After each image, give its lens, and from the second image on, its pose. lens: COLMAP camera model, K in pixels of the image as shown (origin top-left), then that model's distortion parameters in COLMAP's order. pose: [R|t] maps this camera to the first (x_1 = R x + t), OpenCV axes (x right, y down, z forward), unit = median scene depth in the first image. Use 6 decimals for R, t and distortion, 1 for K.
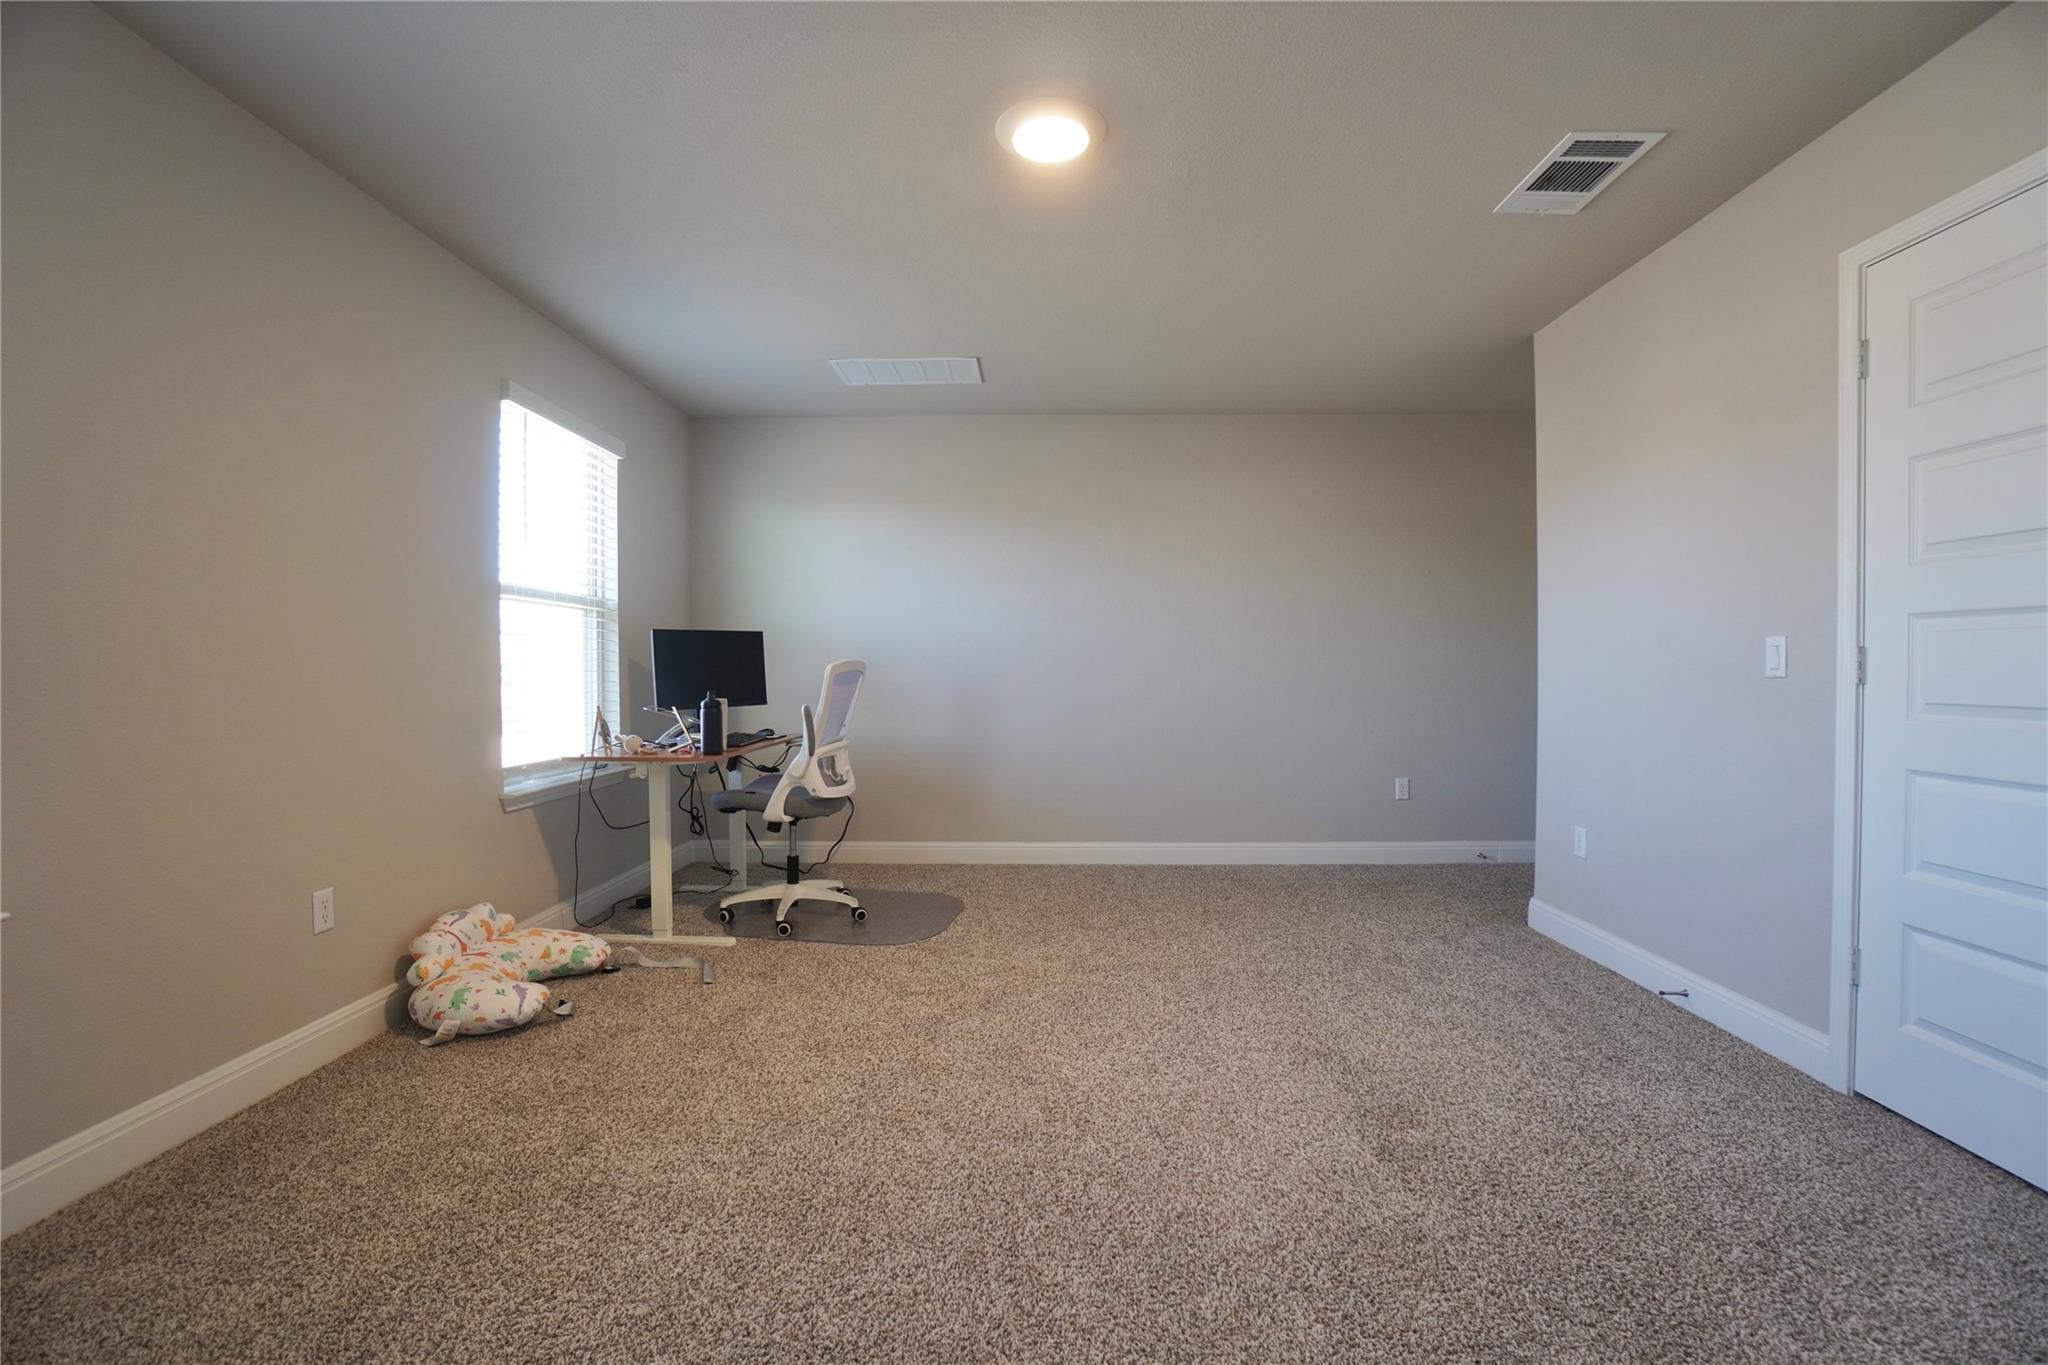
lens RADIAL K [[903.5, 0, 1024.0], [0, 903.5, 682.5], [0, 0, 1]] dist [-0.053485, 0.016632]
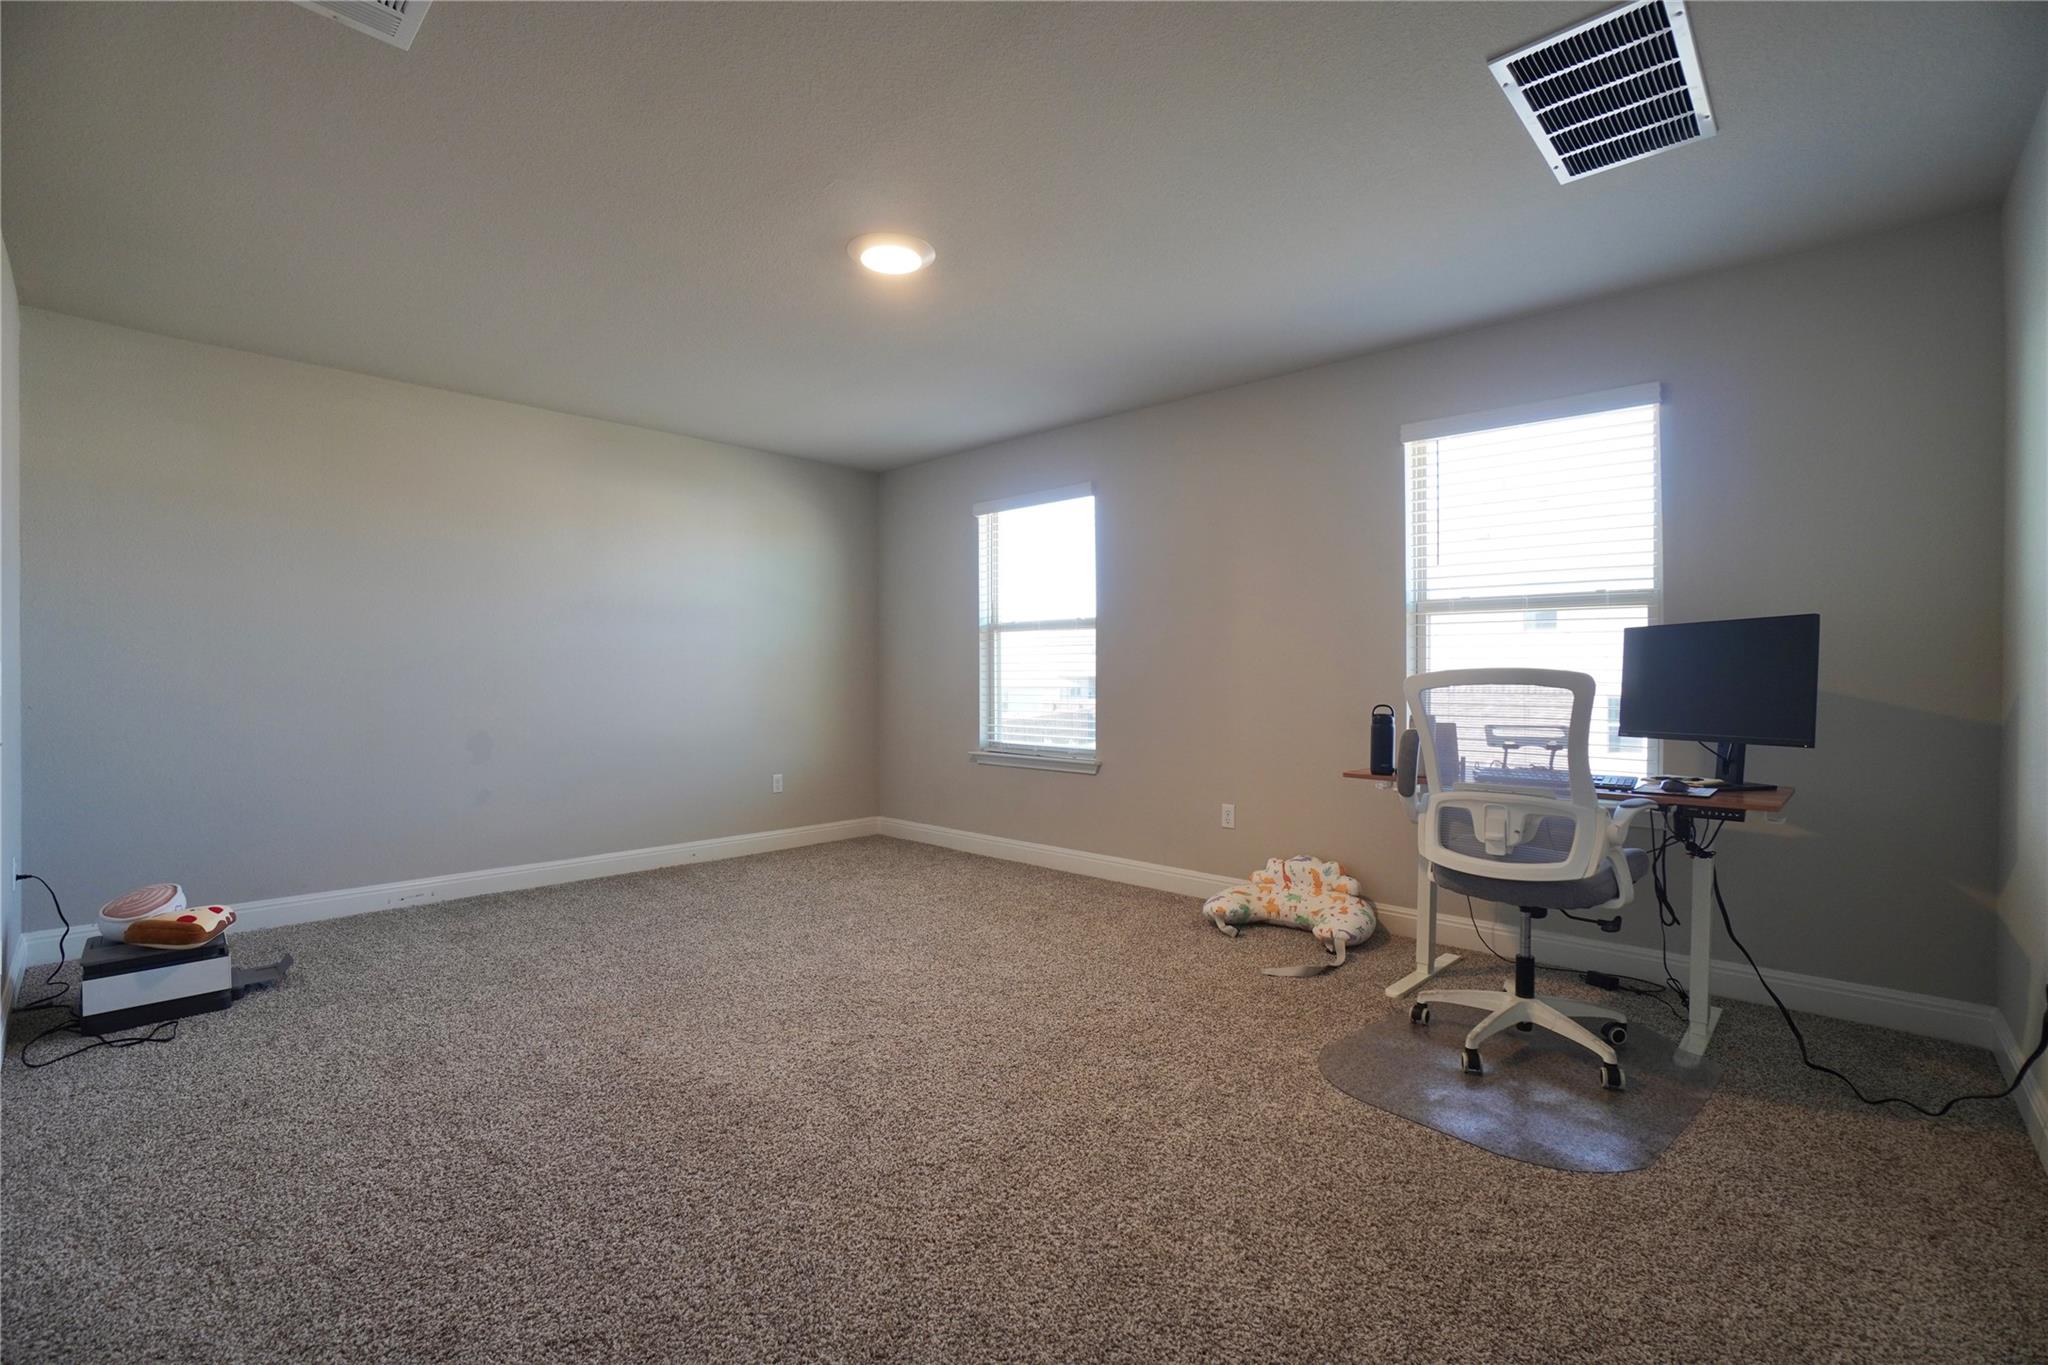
lens RADIAL K [[903.5, 0, 1024.0], [0, 903.5, 682.5], [0, 0, 1]] dist [-0.053485, 0.016632]
pose [[-0.662477, 0.004655, -0.749068, 0.566575], [-0.014846, 0.999703, 0.019342, -0.024991], [0.748935, 0.023934, -0.662211, 1.314579]]
